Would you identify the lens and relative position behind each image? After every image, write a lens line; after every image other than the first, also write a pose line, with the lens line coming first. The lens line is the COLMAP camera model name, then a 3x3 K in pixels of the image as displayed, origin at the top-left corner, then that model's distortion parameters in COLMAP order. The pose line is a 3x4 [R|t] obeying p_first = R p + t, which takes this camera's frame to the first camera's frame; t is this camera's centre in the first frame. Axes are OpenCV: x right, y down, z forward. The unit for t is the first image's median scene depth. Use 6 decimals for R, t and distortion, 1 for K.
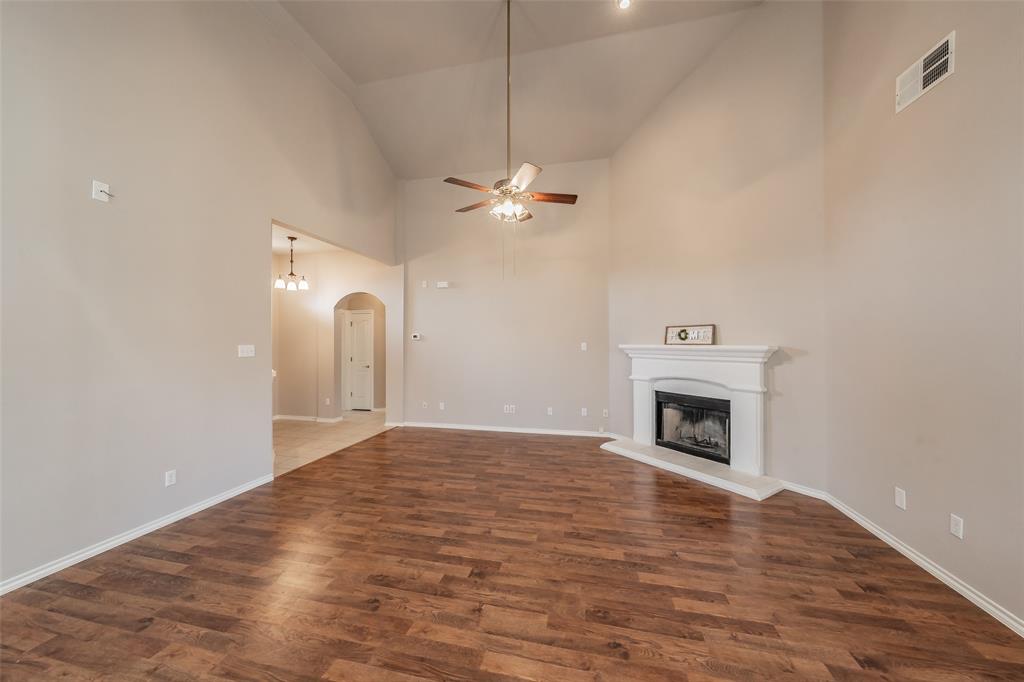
lens RADIAL K [[343.0, 0, 504.2], [0, 343.0, 339.6], [0, 0, 1]] dist [-0.000842, -0.000077]
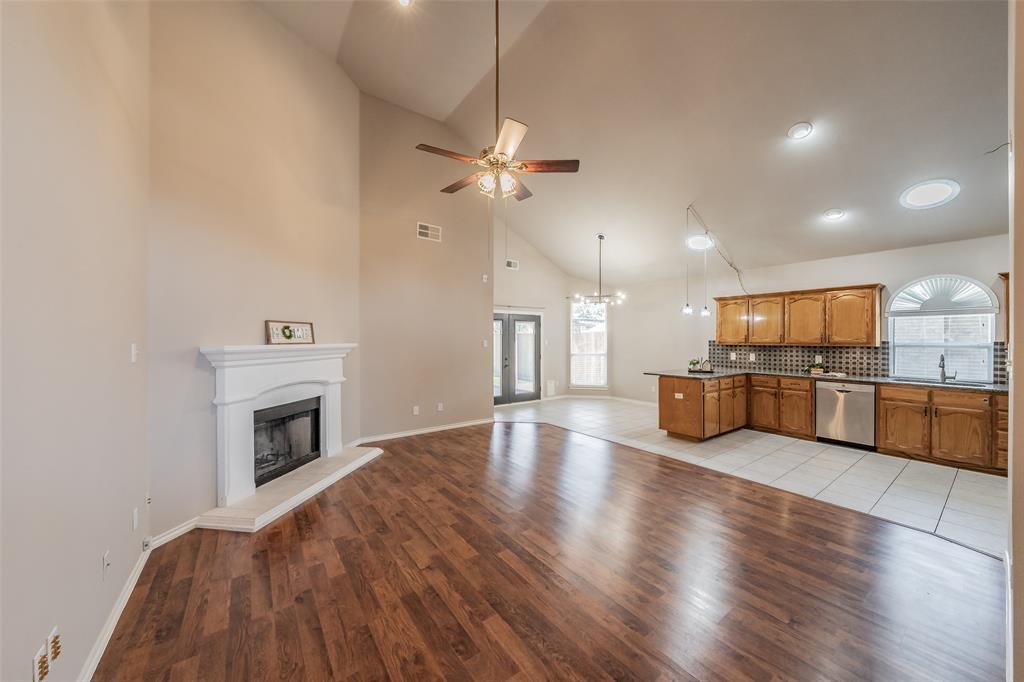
lens RADIAL K [[350.1, 0, 543.2], [0, 350.1, 338.8], [0, 0, 1]] dist [-0.000712, 0.000028]
pose [[-0.805693, 0.003811, 0.592322, -0.484227], [-0.000507, 0.999974, -0.007124, 0.007719], [-0.592334, -0.006040, -0.805670, 1.339308]]
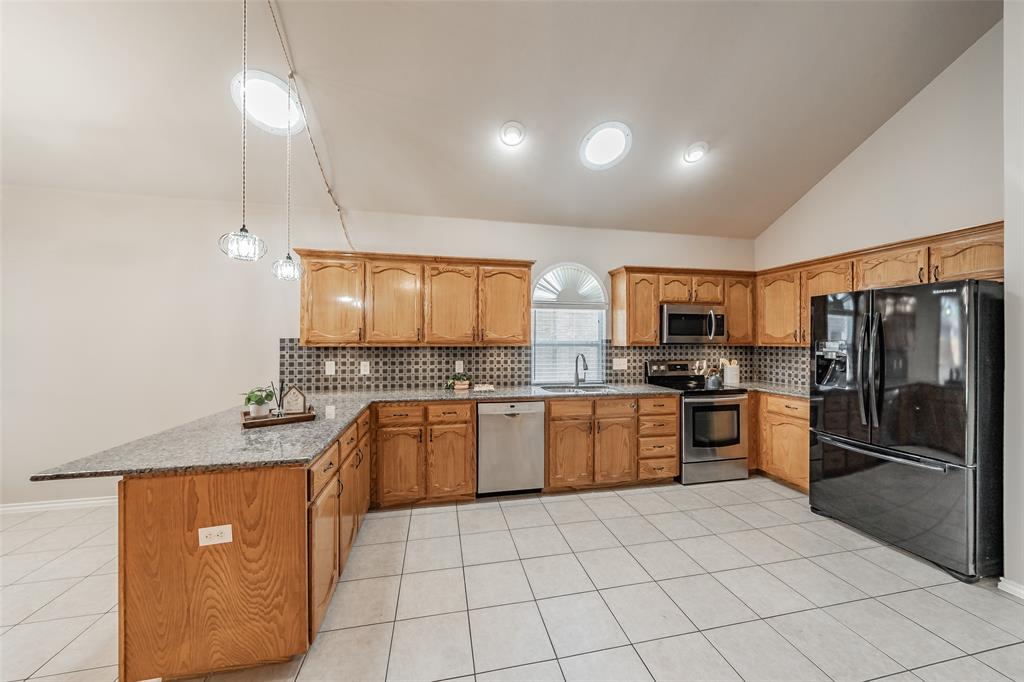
lens RADIAL K [[358.0, 0, 501.6], [0, 358.0, 338.8], [0, 0, 1]] dist [-0.003236, -0.000150]
pose [[-0.904881, 0.001716, -0.425662, -0.240930], [0.003994, 0.999982, -0.004460, 0.010302], [0.425647, -0.005736, -0.904871, 0.490593]]
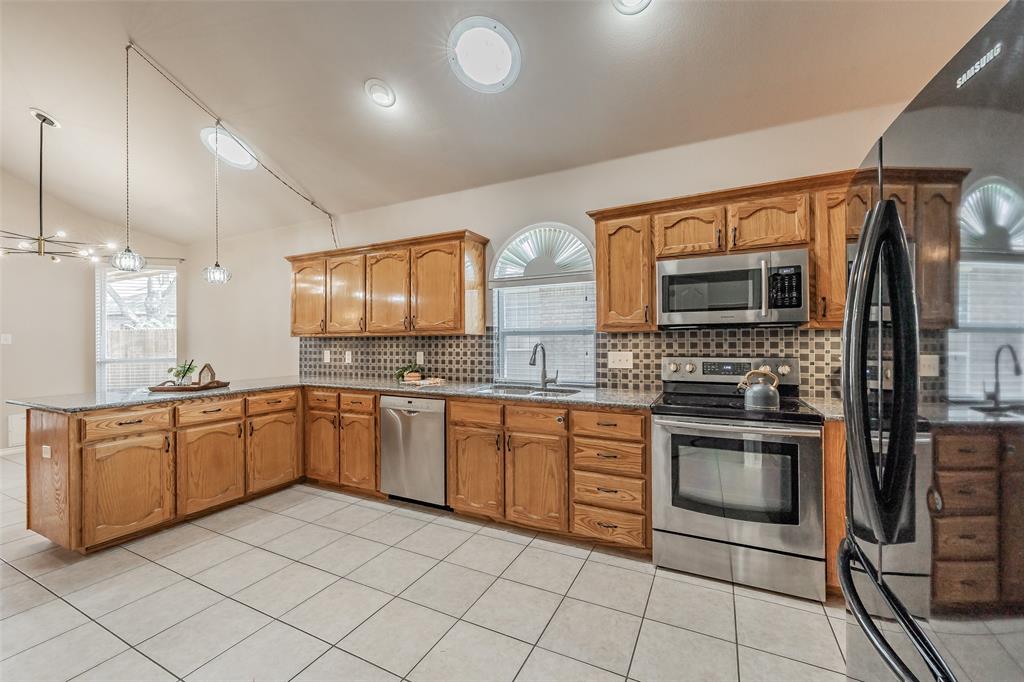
lens RADIAL K [[389.8, 0, 496.0], [0, 389.8, 338.7], [0, 0, 1]] dist [-0.000432, -0.000028]
pose [[-0.975531, 0.015051, 0.219344, -0.931596], [0.013041, 0.999859, -0.010607, 0.044297], [-0.219473, -0.007487, -0.975590, 0.481093]]
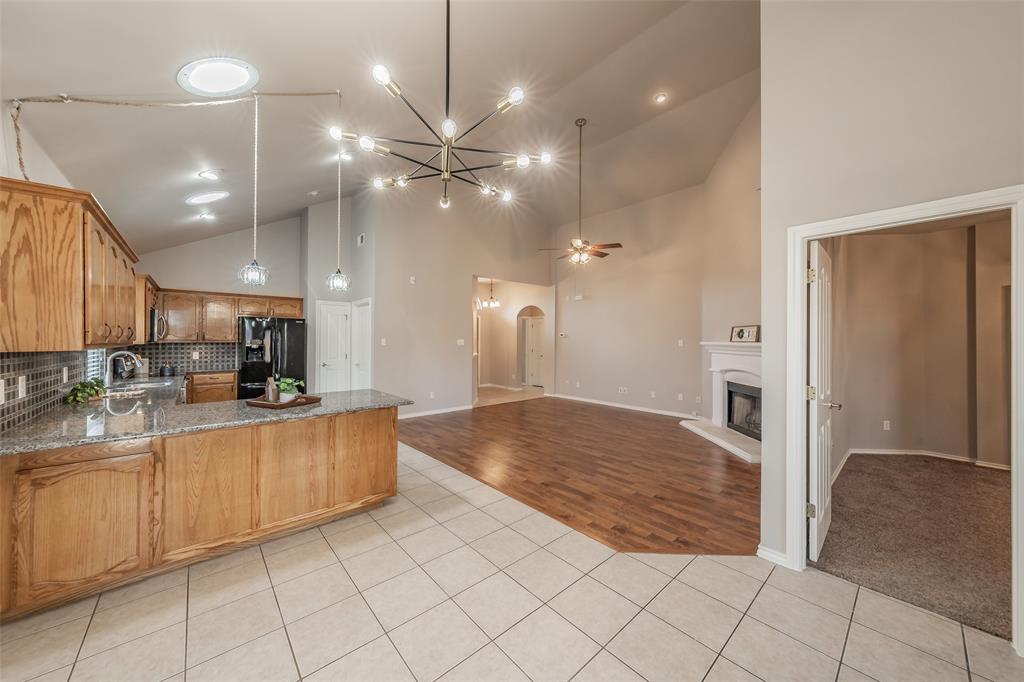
lens RADIAL K [[352.3, 0, 514.2], [0, 352.3, 336.0], [0, 0, 1]] dist [-0.000044, -0.000071]
pose [[0.821988, 0.002172, -0.569501, 0.582940], [-0.004442, 0.999987, -0.002597, 0.000281], [0.569488, 0.004665, 0.821986, -0.453092]]
